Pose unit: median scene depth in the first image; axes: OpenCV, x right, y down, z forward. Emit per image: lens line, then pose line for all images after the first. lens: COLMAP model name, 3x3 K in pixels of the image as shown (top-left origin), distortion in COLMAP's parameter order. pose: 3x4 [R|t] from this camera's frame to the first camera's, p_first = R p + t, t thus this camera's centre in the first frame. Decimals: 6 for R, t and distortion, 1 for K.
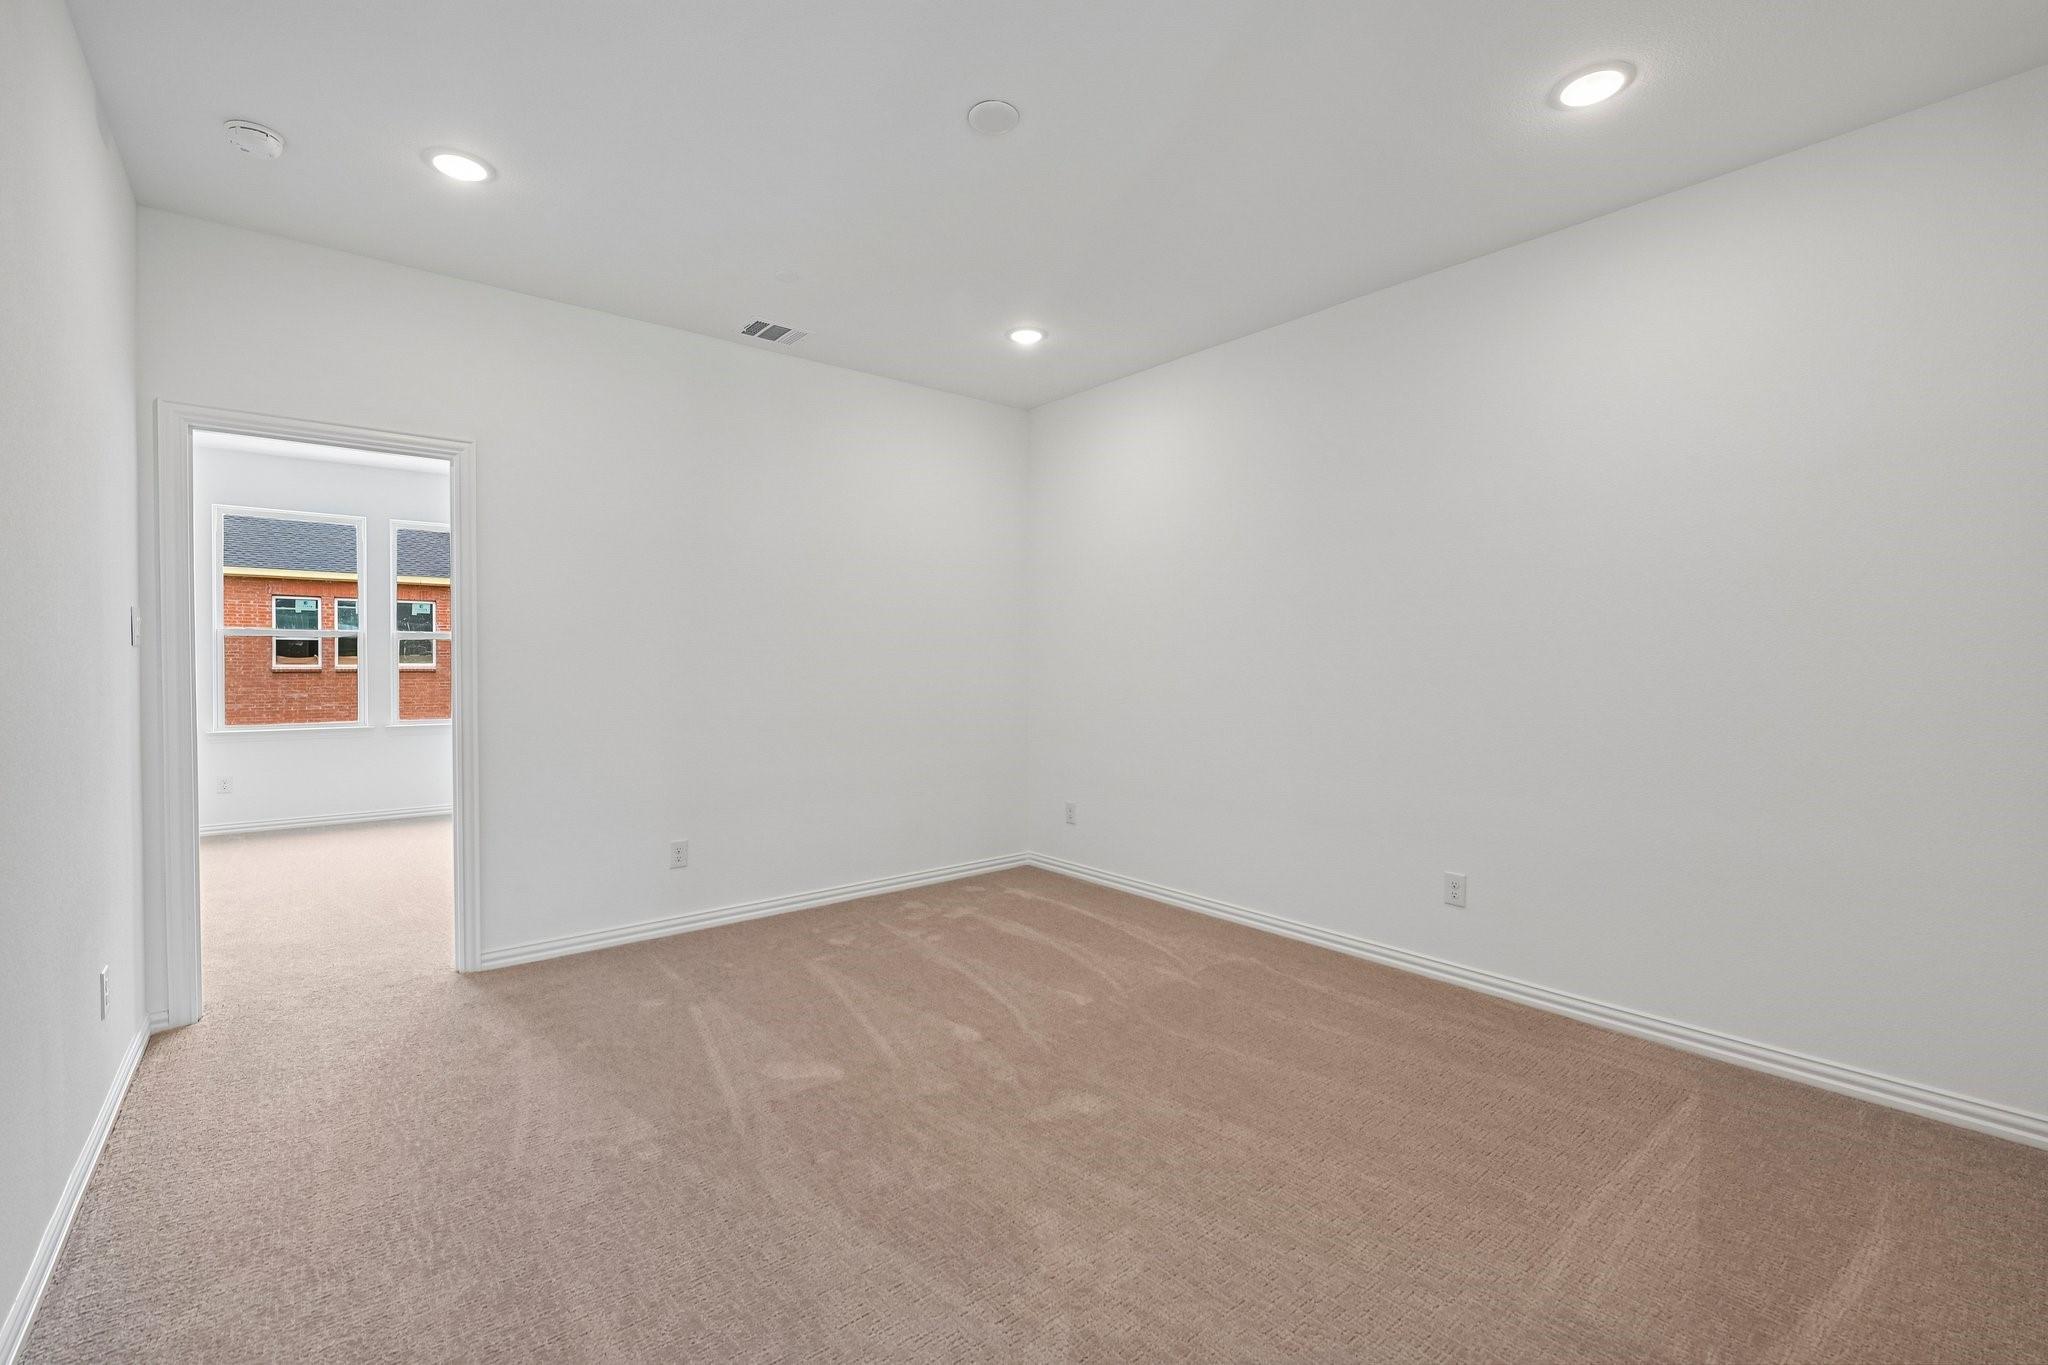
lens RADIAL K [[884.5, 0, 1032.4], [0, 884.5, 675.2], [0, 0, 1]] dist [-0.003072, -0.000340]
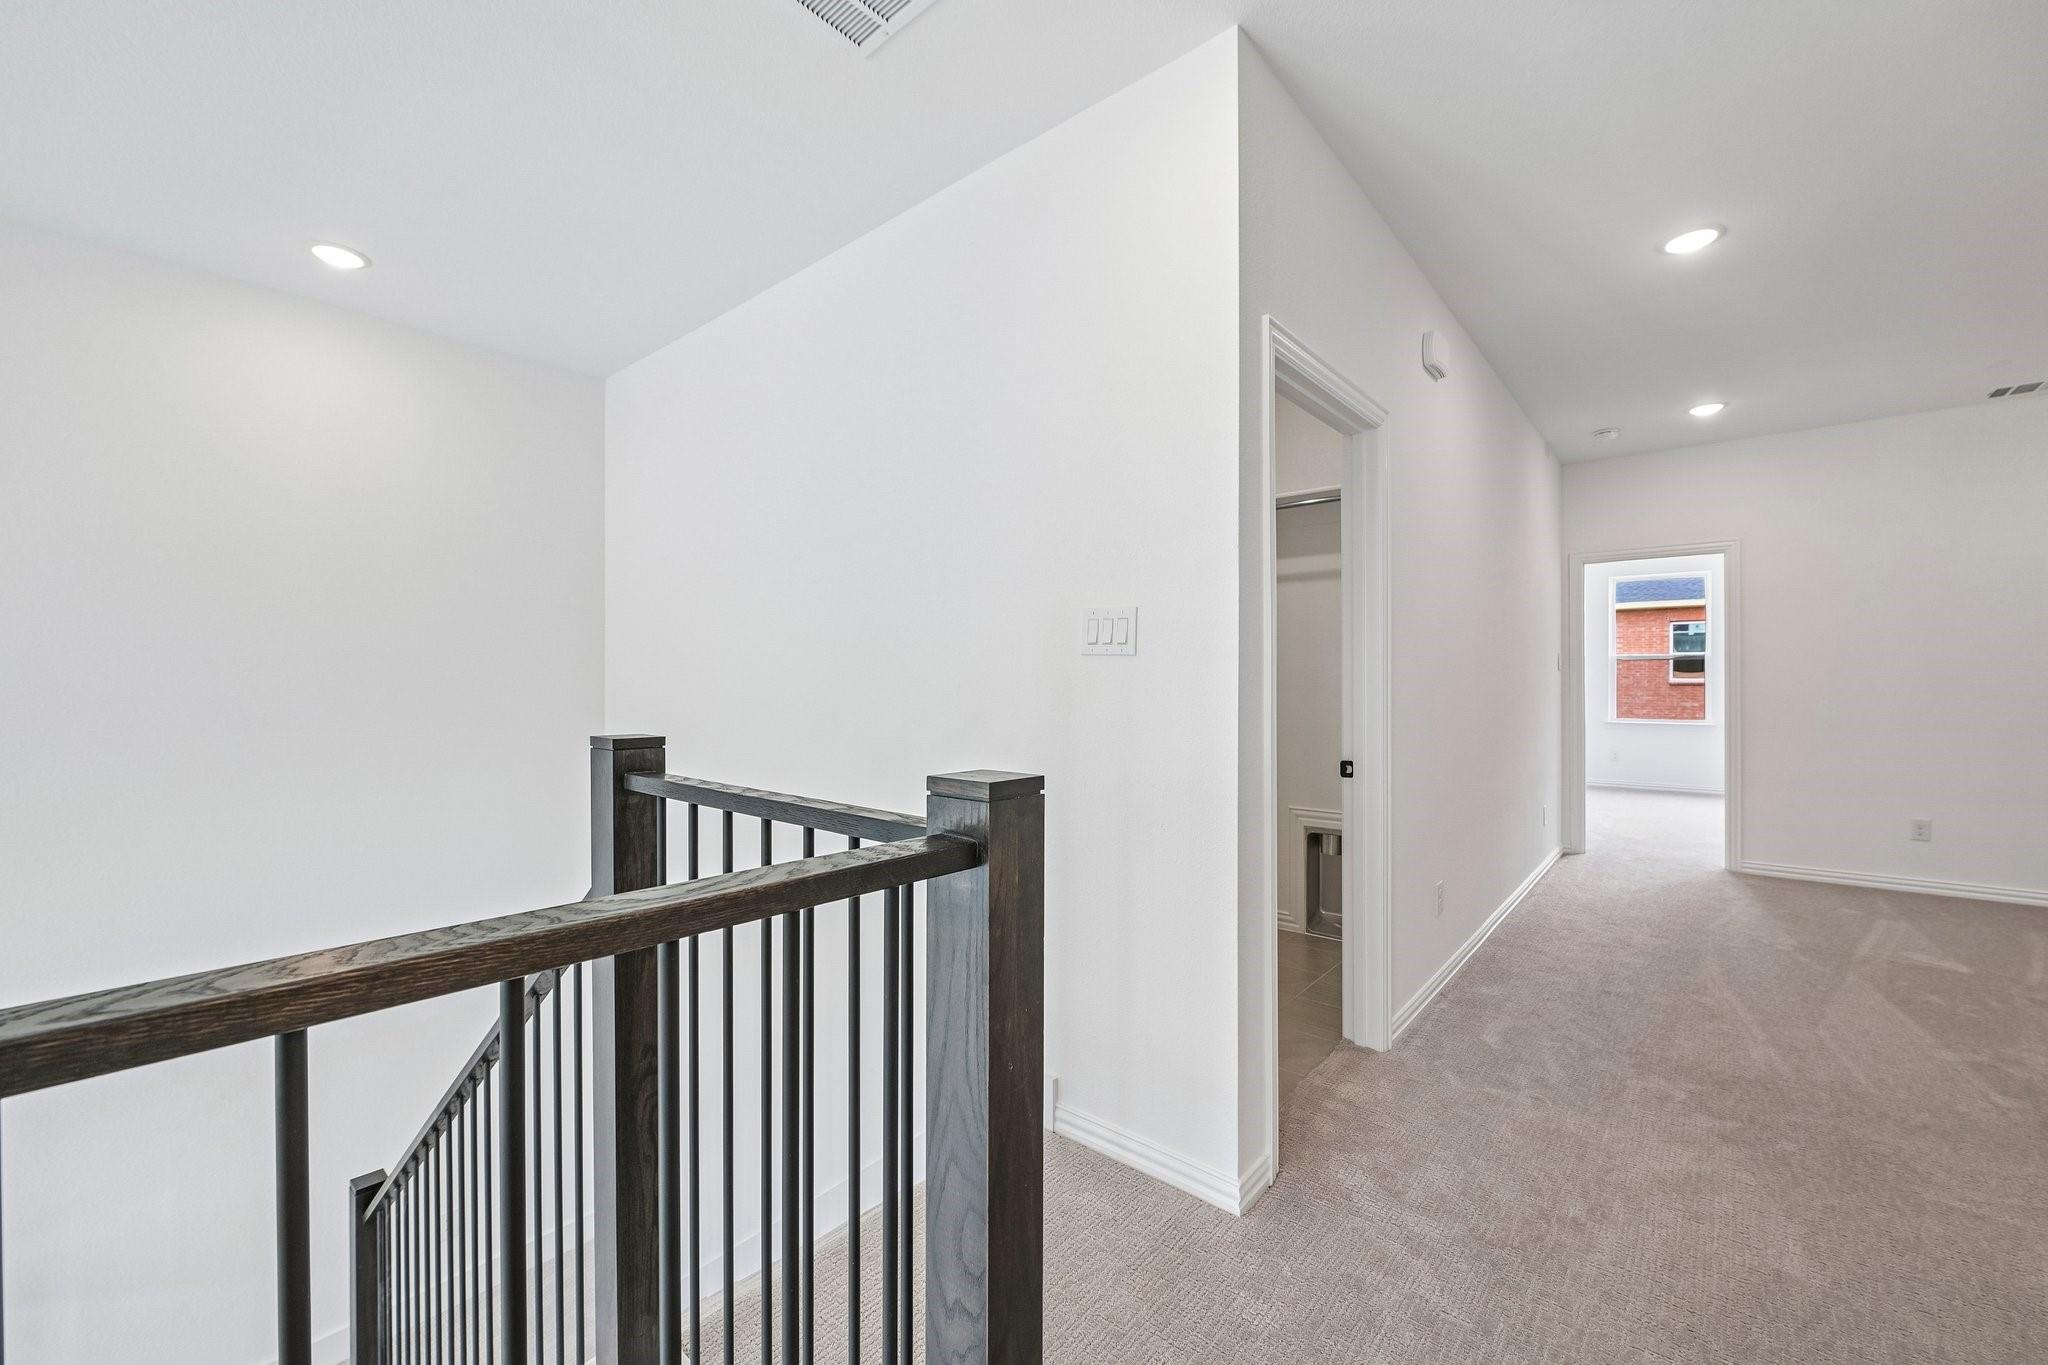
lens RADIAL K [[816.1, 0, 1034.9], [0, 816.1, 684.5], [0, 0, 1]] dist [-0.002712, -0.000171]
pose [[0.186653, 0.003937, -0.982418, 0.098152], [-0.008332, 0.999962, 0.002424, 0.000798], [0.982391, 0.007733, 0.186679, -0.088688]]
